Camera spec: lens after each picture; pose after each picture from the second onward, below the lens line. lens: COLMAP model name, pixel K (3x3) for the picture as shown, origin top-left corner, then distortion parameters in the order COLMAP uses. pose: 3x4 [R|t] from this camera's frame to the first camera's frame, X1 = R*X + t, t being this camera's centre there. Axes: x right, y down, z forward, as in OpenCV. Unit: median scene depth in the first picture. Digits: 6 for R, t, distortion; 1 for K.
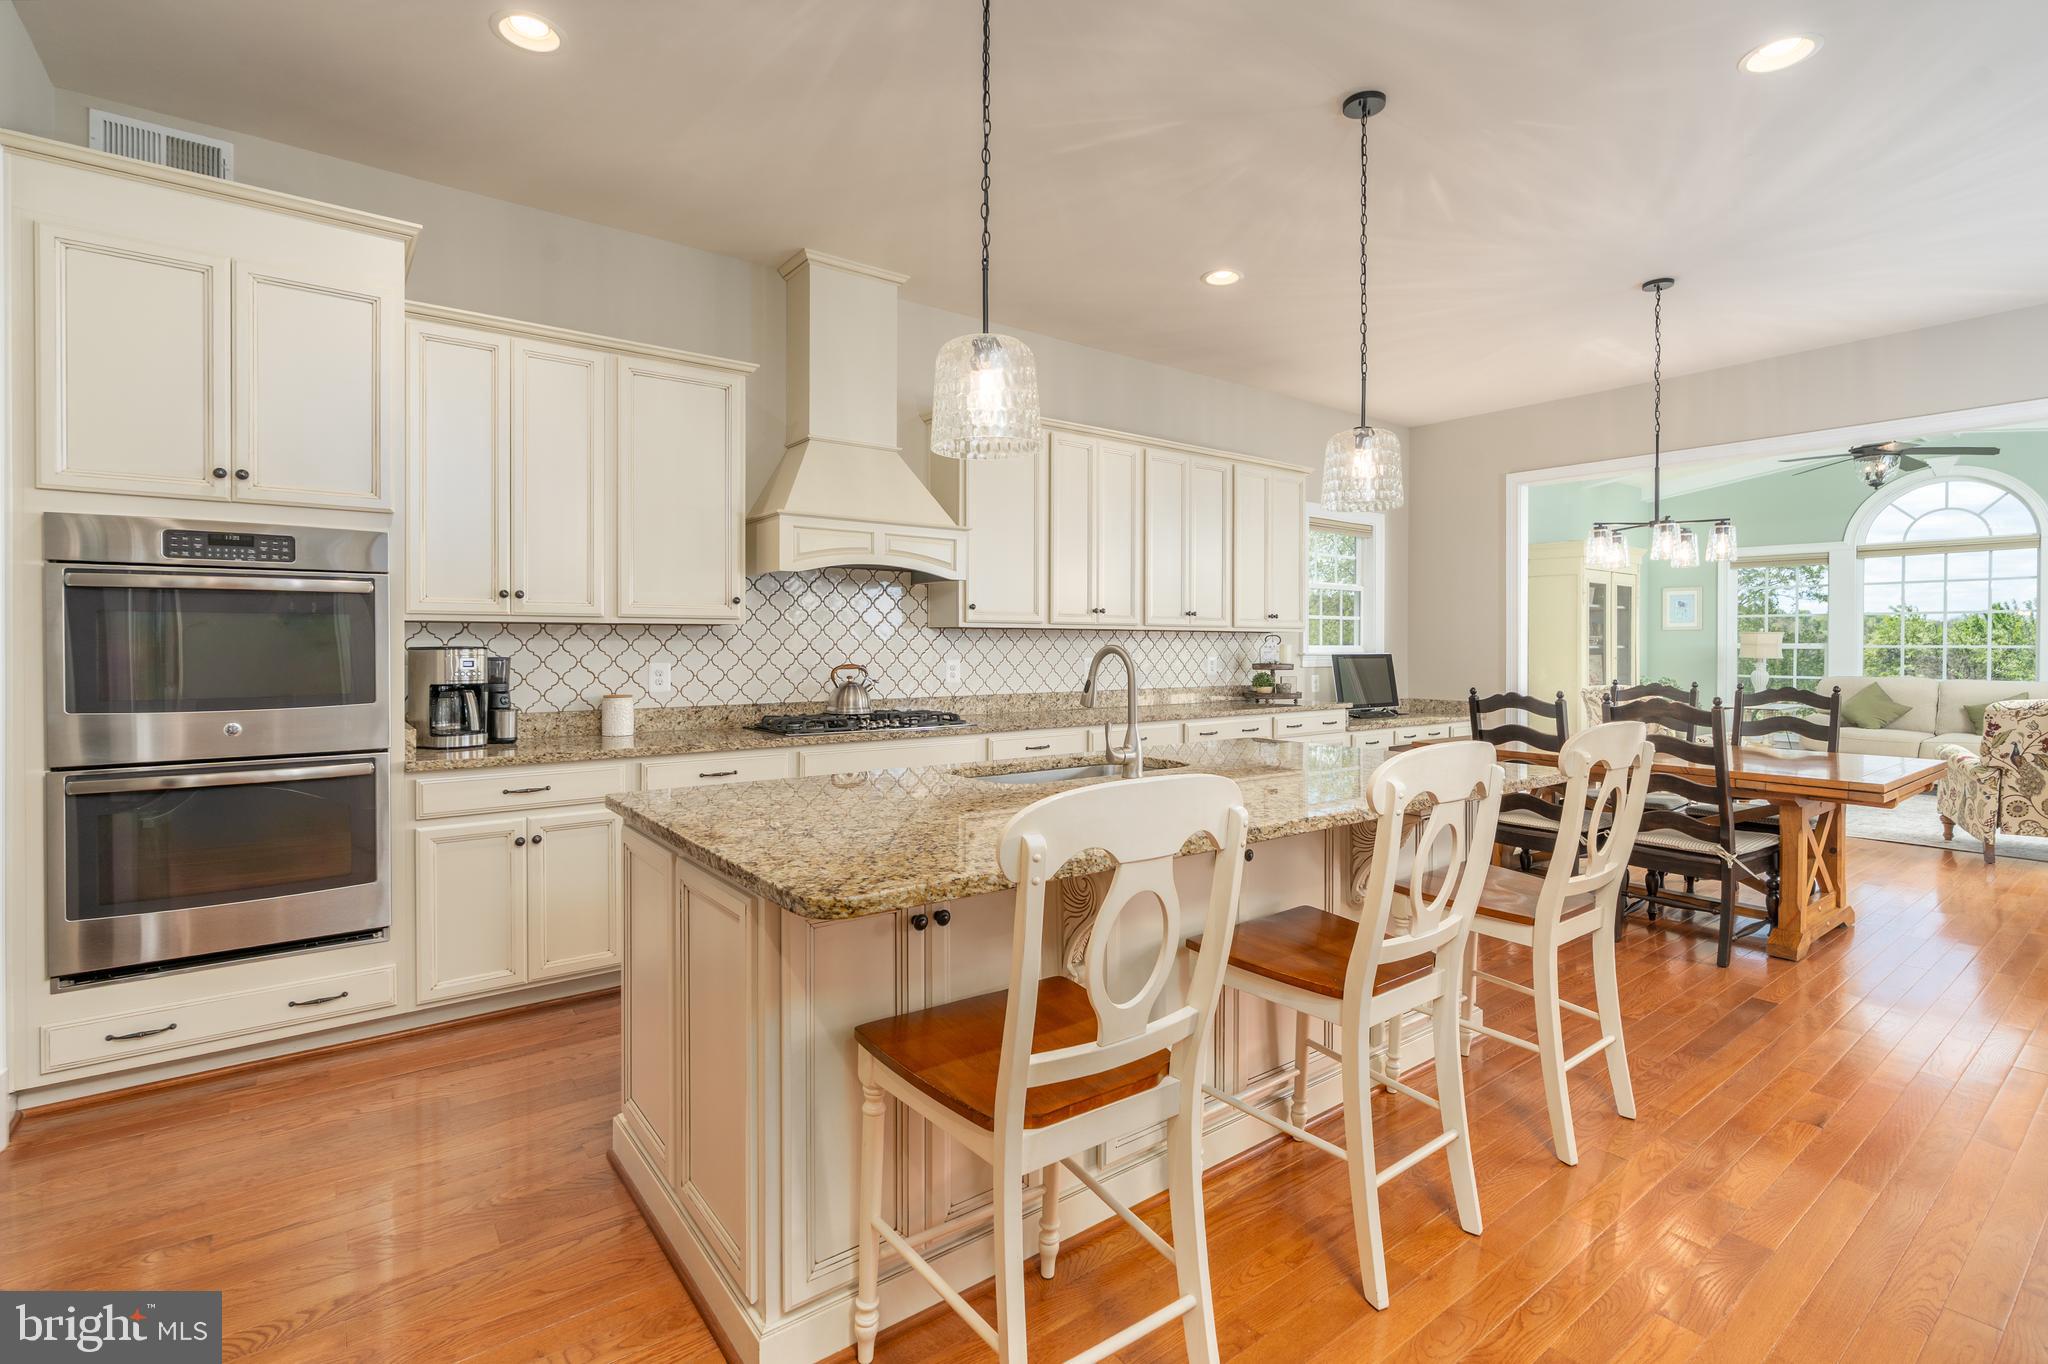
lens RADIAL K [[926.2, 0, 1025.5], [0, 926.2, 651.1], [0, 0, 1]] dist [-0.001520, 0.000525]
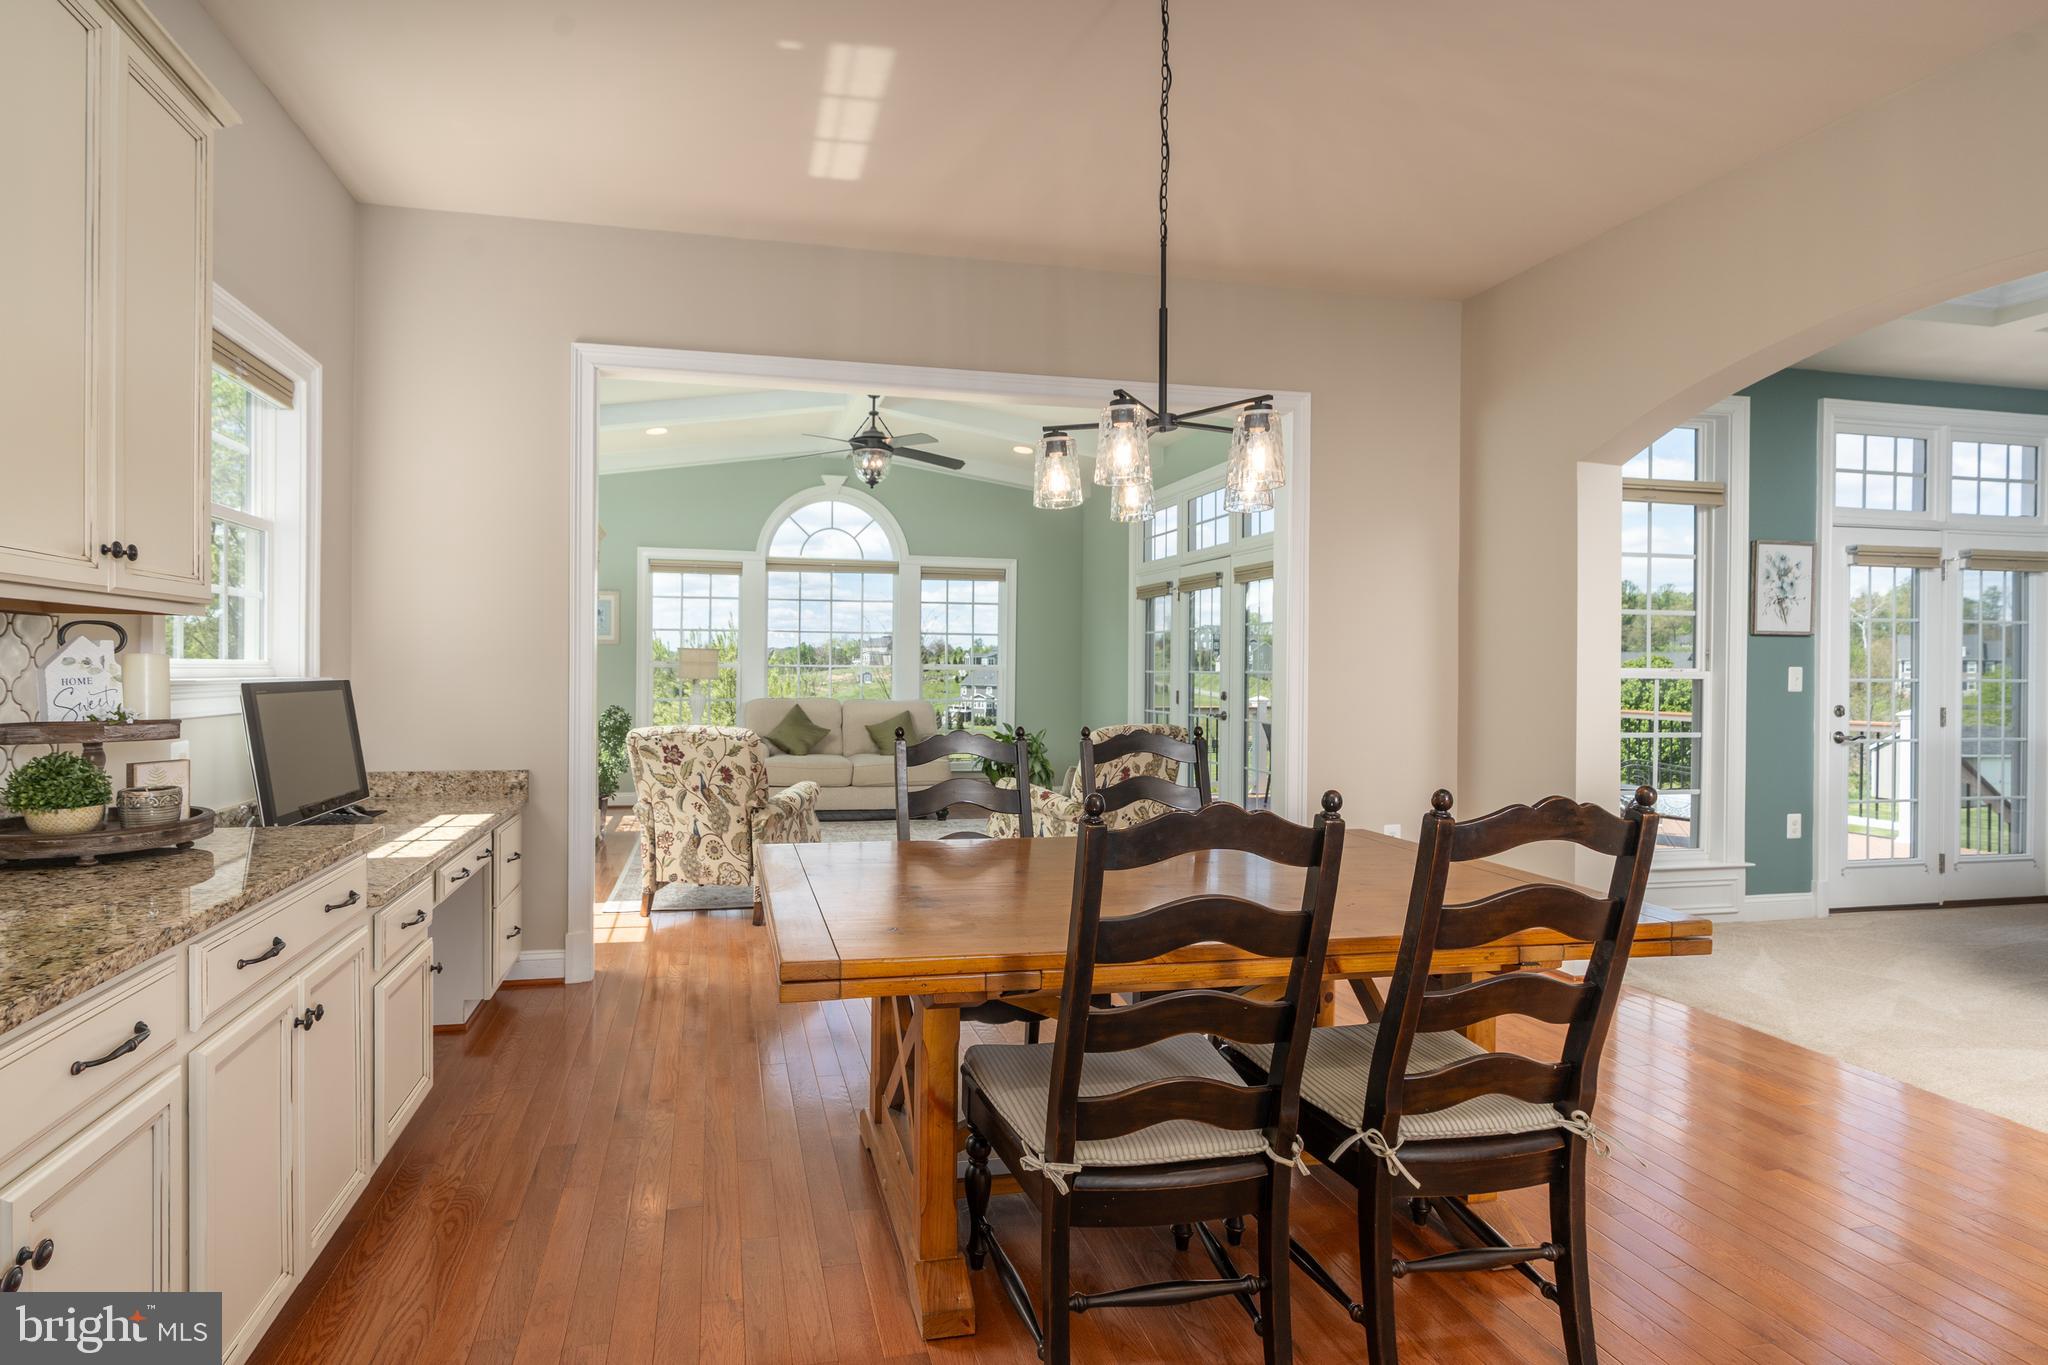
lens RADIAL K [[996.4, 0, 944.6], [0, 996.4, 673.7], [0, 0, 1]] dist [-0.001887, -0.000104]
pose [[0.415088, -0.003356, 0.909775, 0.175363], [-0.001159, 0.999990, 0.004218, -0.004379], [-0.909780, -0.002806, 0.415080, 1.145660]]
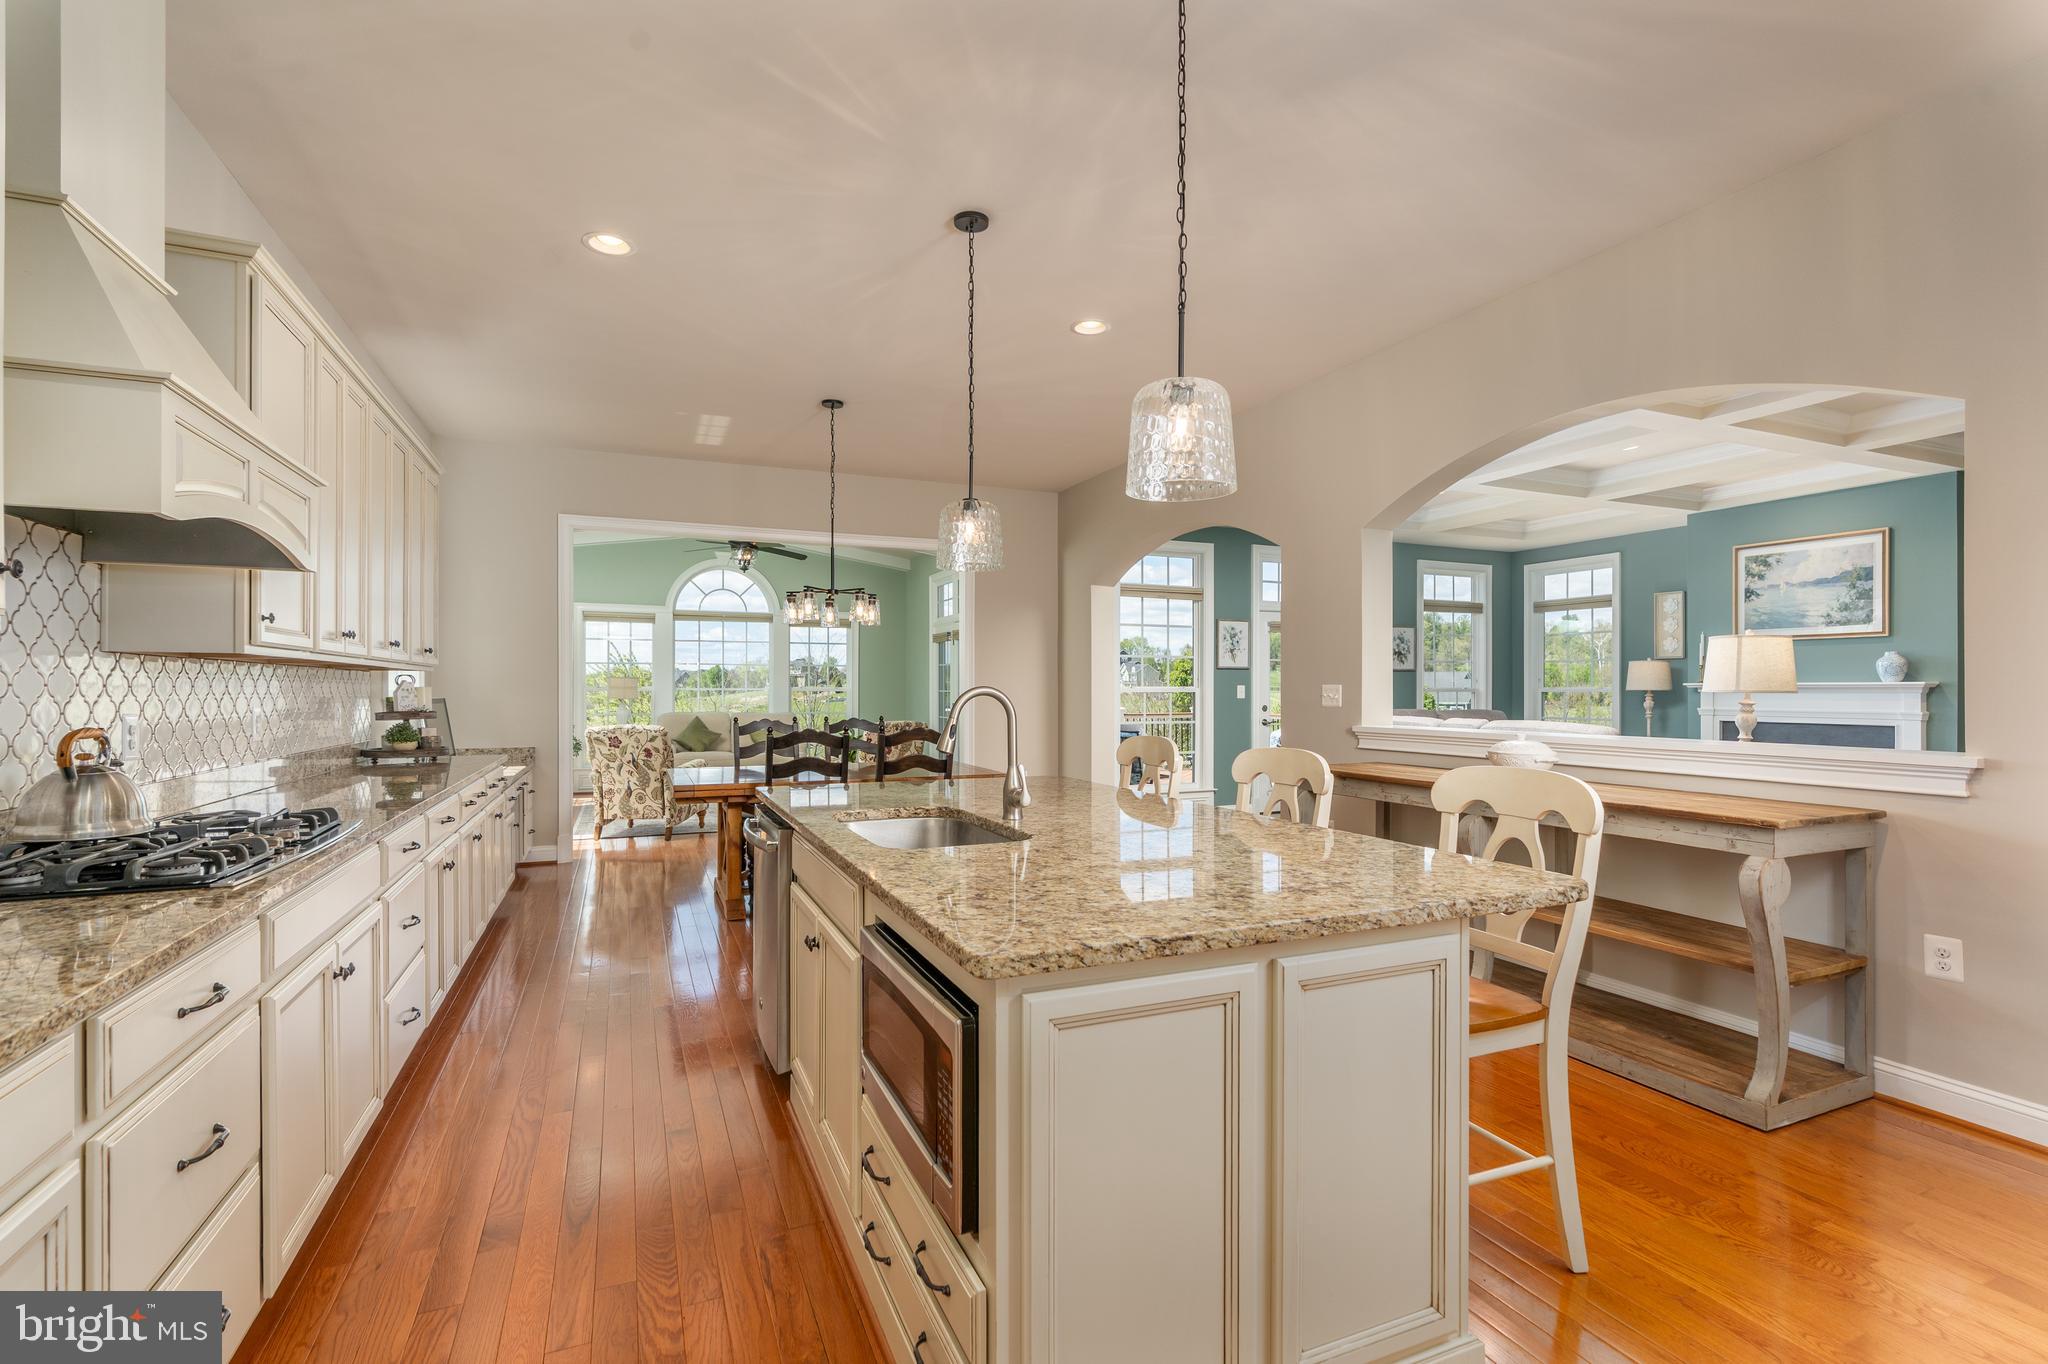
lens RADIAL K [[940.3, 0, 1030.4], [0, 940.3, 688.9], [0, 0, 1]] dist [-0.007629, 0.000600]
pose [[0.243647, -0.000665, 0.969864, -0.655829], [0.007262, 0.999973, -0.001138, -0.001081], [-0.969837, 0.007320, 0.243645, 0.554401]]
